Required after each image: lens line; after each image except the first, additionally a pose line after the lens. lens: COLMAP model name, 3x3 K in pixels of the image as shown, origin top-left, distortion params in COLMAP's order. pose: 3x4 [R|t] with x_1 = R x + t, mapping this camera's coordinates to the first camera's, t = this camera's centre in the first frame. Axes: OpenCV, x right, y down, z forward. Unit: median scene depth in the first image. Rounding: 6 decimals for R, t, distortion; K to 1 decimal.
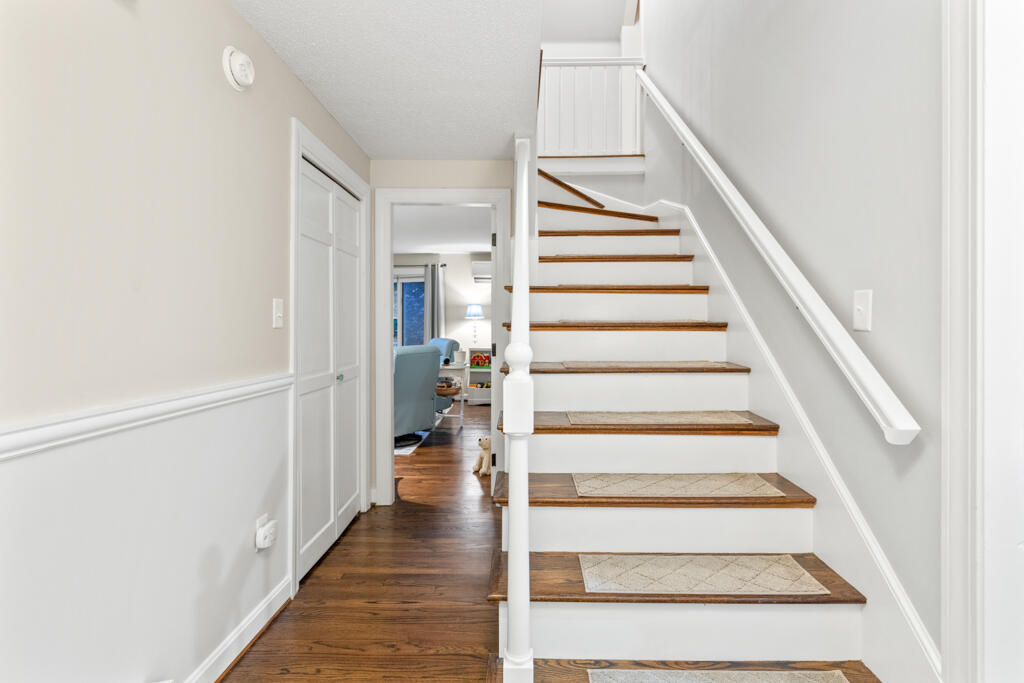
lens RADIAL K [[492.6, 0, 517.8], [0, 492.6, 329.6], [0, 0, 1]] dist [0.005214, -0.000663]
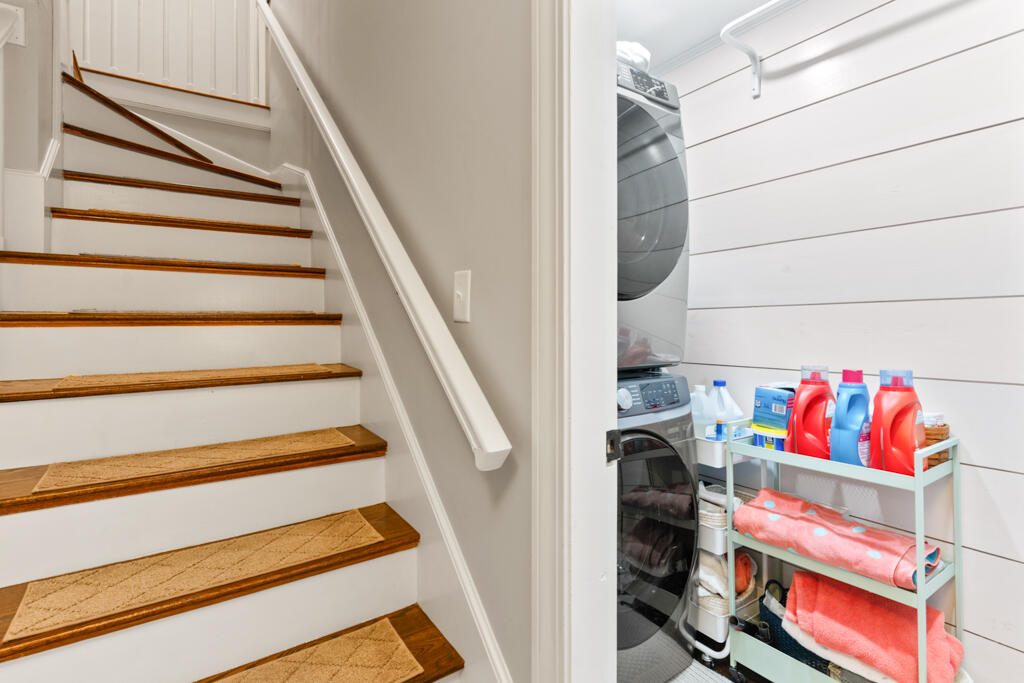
lens RADIAL K [[492.6, 0, 511.2], [0, 492.6, 339.0], [0, 0, 1]] dist [0.005214, -0.000663]
pose [[0.817816, -0.023235, 0.575010, 0.238946], [0.007517, 0.999531, 0.029698, 0.005426], [-0.575430, -0.019965, 0.817607, 0.237556]]
